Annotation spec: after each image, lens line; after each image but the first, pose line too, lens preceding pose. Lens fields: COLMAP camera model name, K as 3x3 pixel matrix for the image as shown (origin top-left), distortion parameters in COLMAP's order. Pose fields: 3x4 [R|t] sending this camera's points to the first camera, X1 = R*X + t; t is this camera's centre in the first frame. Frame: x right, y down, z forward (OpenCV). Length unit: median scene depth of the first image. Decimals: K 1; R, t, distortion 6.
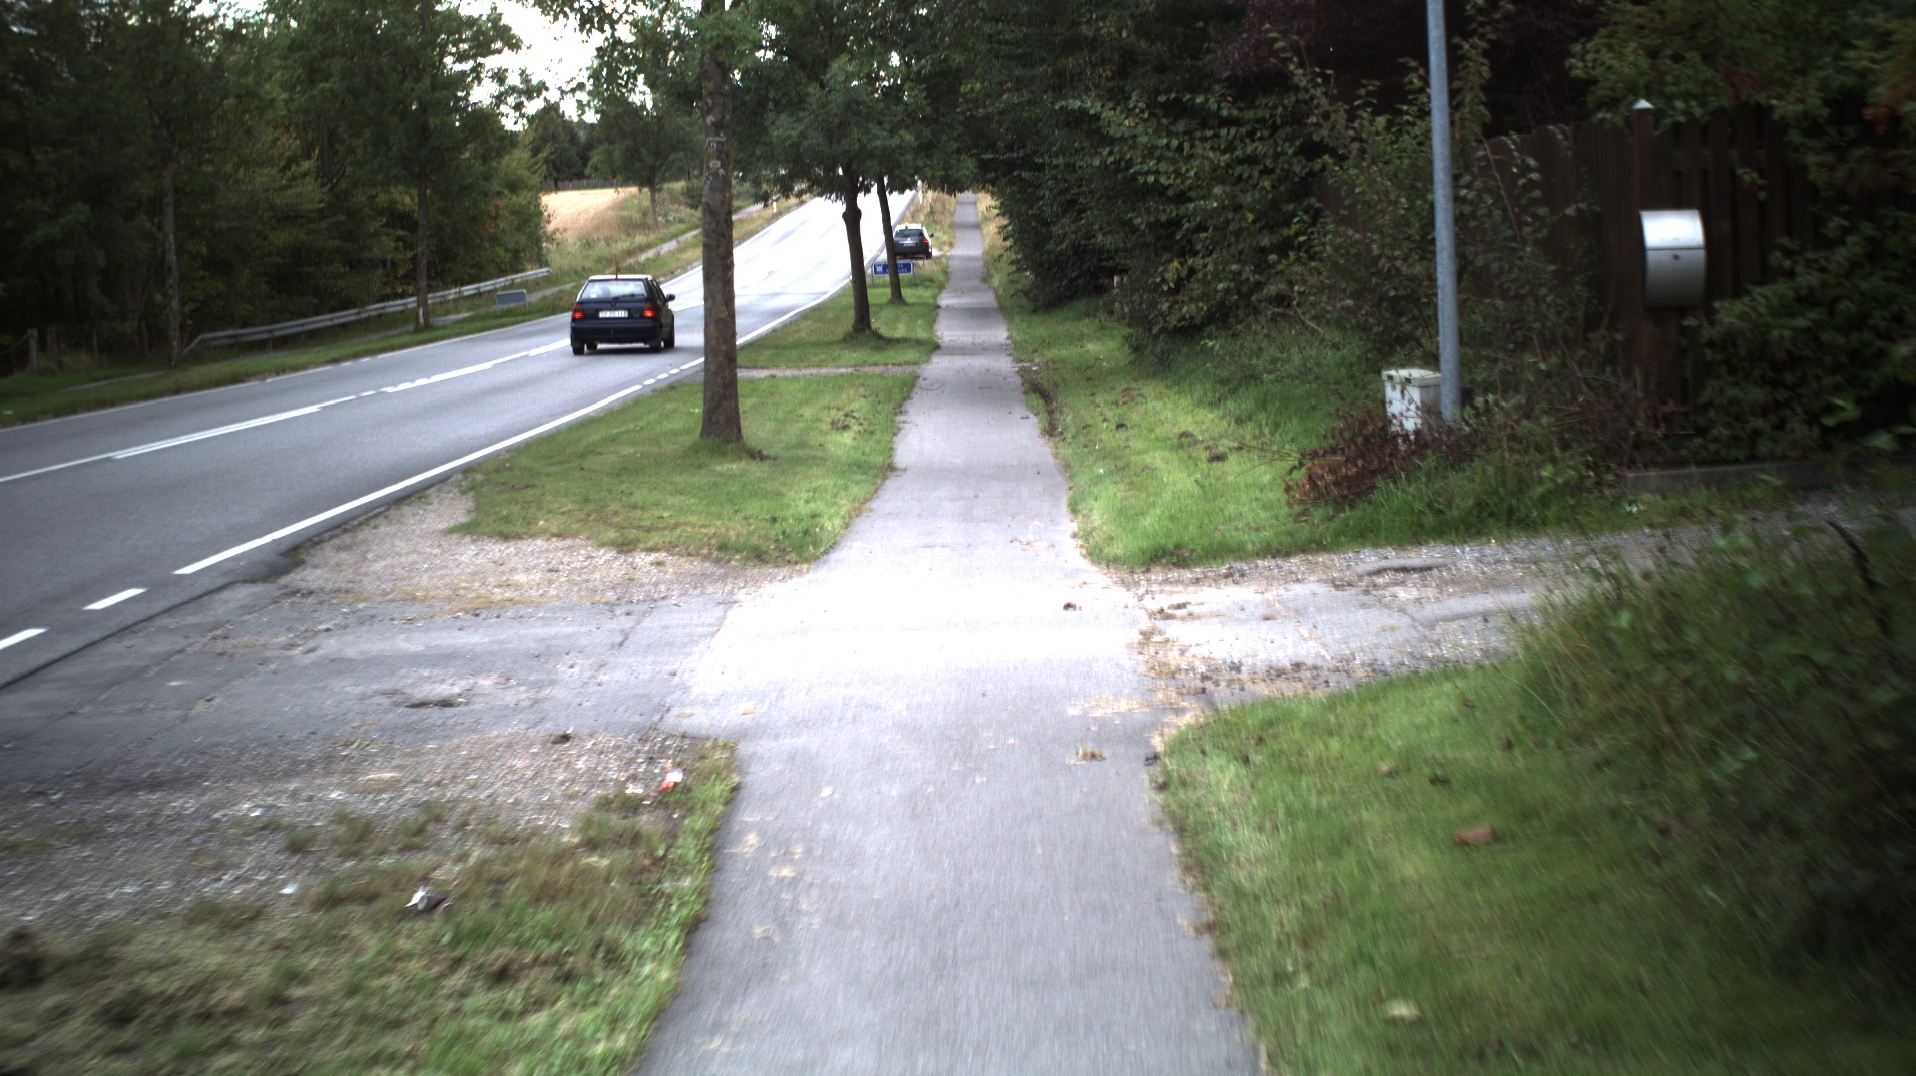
lens RADIAL K [[3154.2, 0, 958.0], [0, 3154.2, 538.0], [0, 0, 1]] dist [-0.226546, 0.160112]
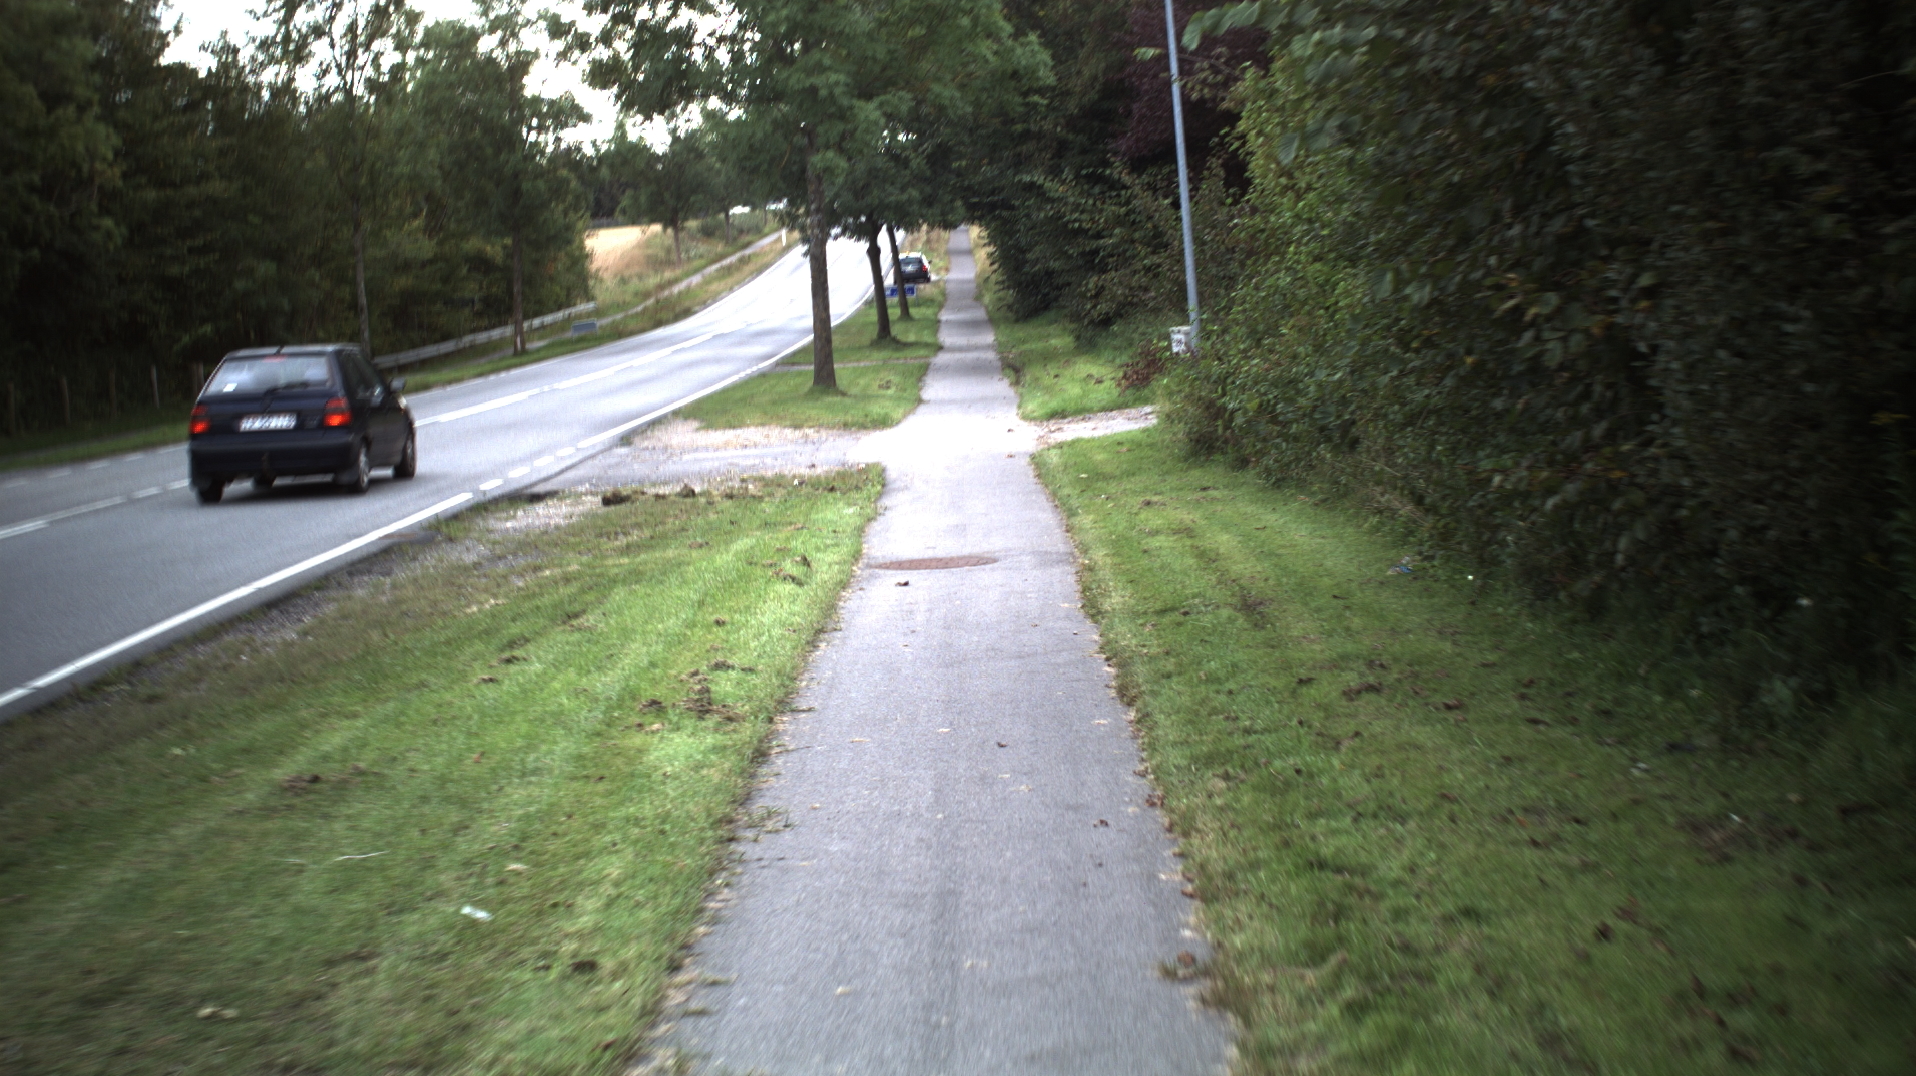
lens RADIAL K [[3154.2, 0, 958.0], [0, 3154.2, 538.0], [0, 0, 1]] dist [-0.226546, 0.160112]
pose [[0.999378, -0.035239, -0.001296, -0.000564], [0.035228, 0.999351, -0.007498, 0.032581], [0.001559, 0.007448, 0.999971, -0.360600]]
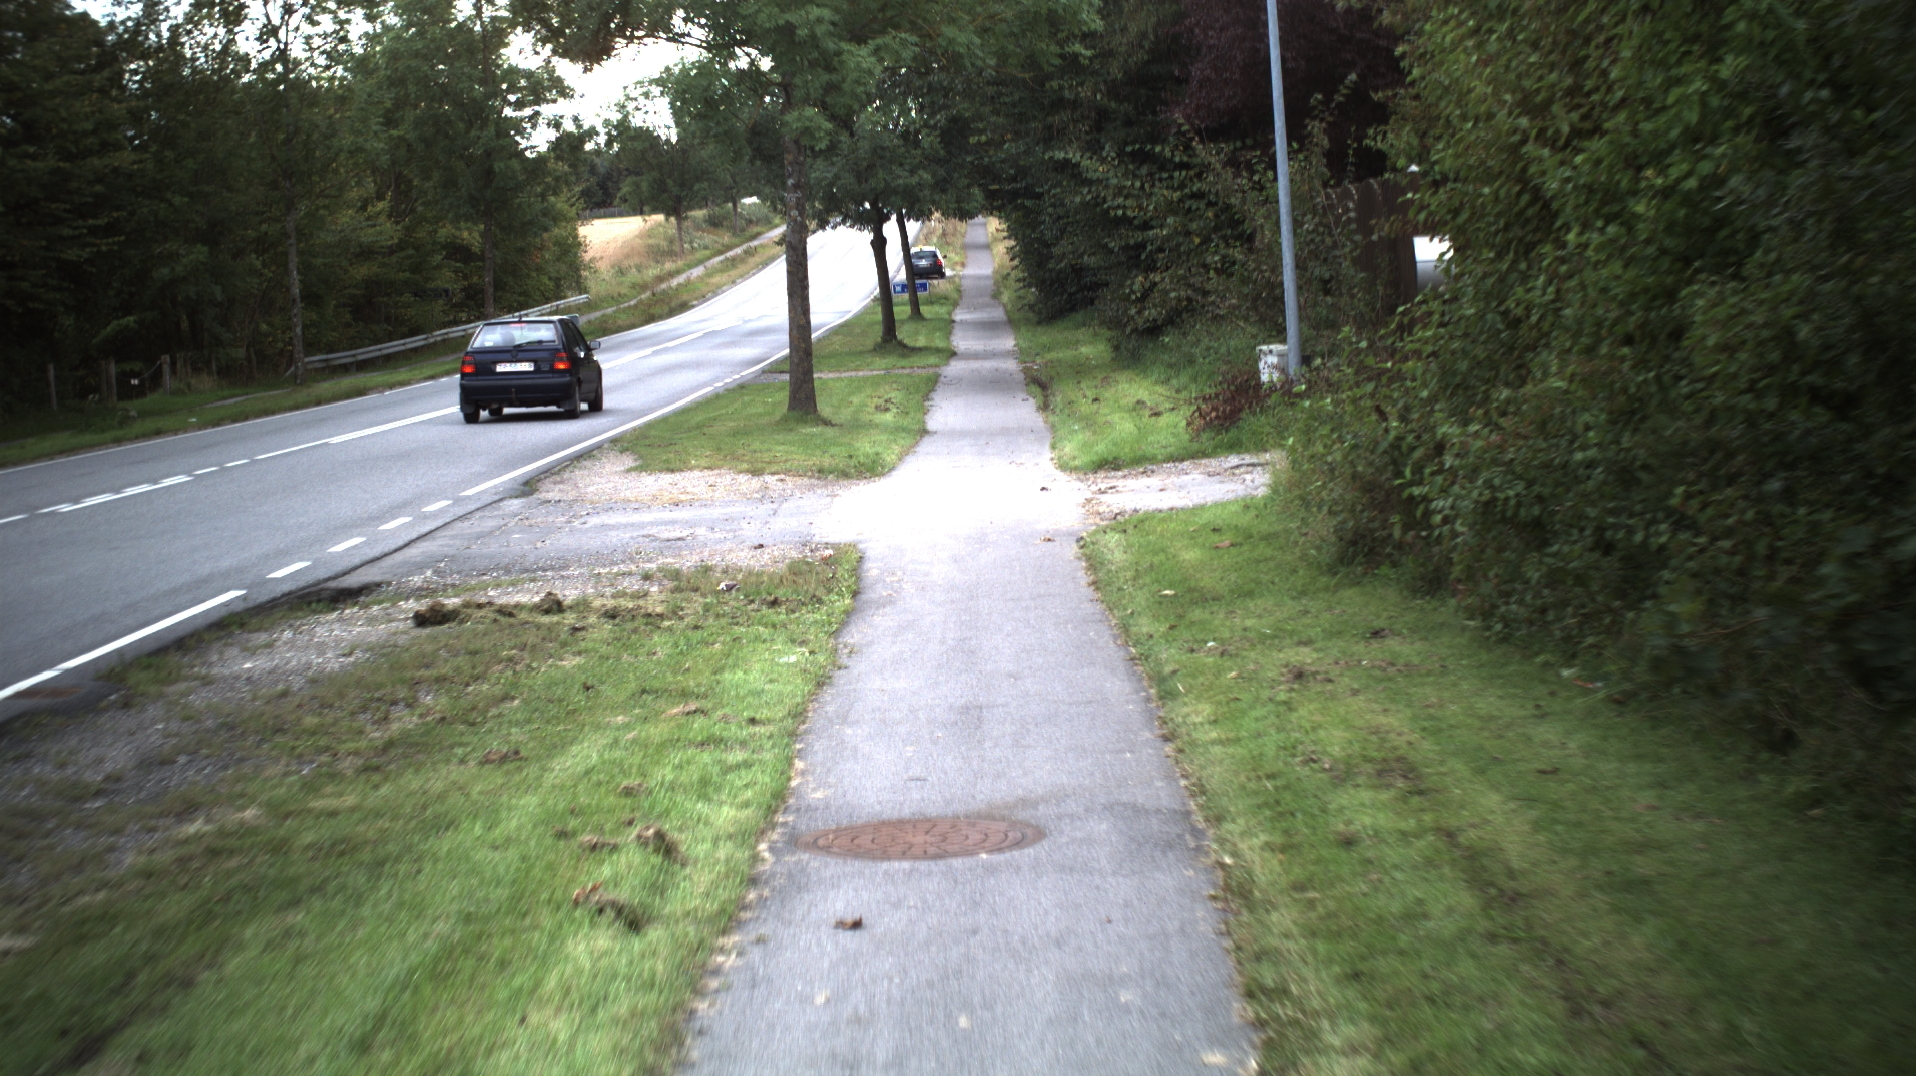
lens RADIAL K [[3154.2, 0, 958.0], [0, 3154.2, 538.0], [0, 0, 1]] dist [-0.226546, 0.160112]
pose [[0.999760, -0.021234, -0.005416, -0.000262], [0.021201, 0.999757, -0.006089, 0.015916], [0.005544, 0.005972, 0.999967, -0.180426]]
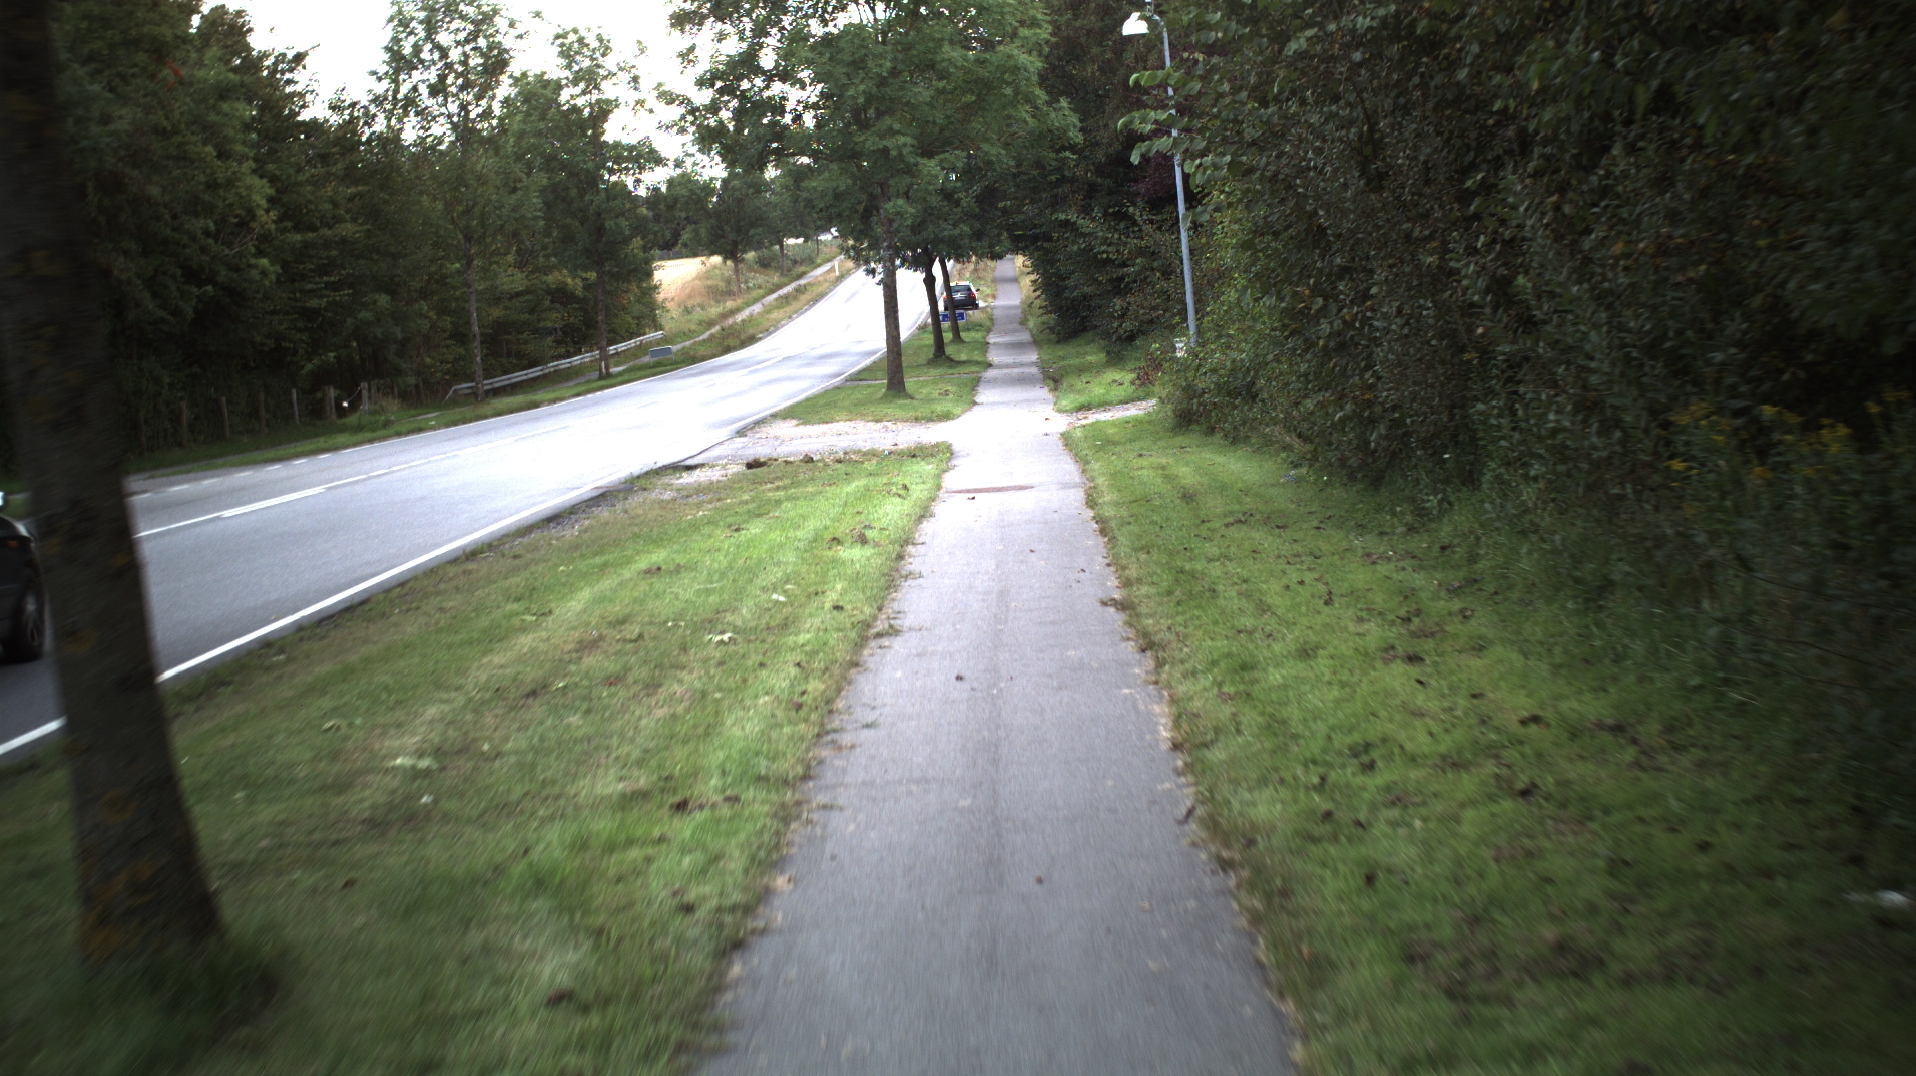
lens RADIAL K [[3154.2, 0, 958.0], [0, 3154.2, 538.0], [0, 0, 1]] dist [-0.226546, 0.160112]
pose [[0.998822, -0.045670, -0.016428, -0.001070], [0.045391, 0.998825, -0.016951, 0.050198], [0.017183, 0.016185, 0.999721, -0.541421]]
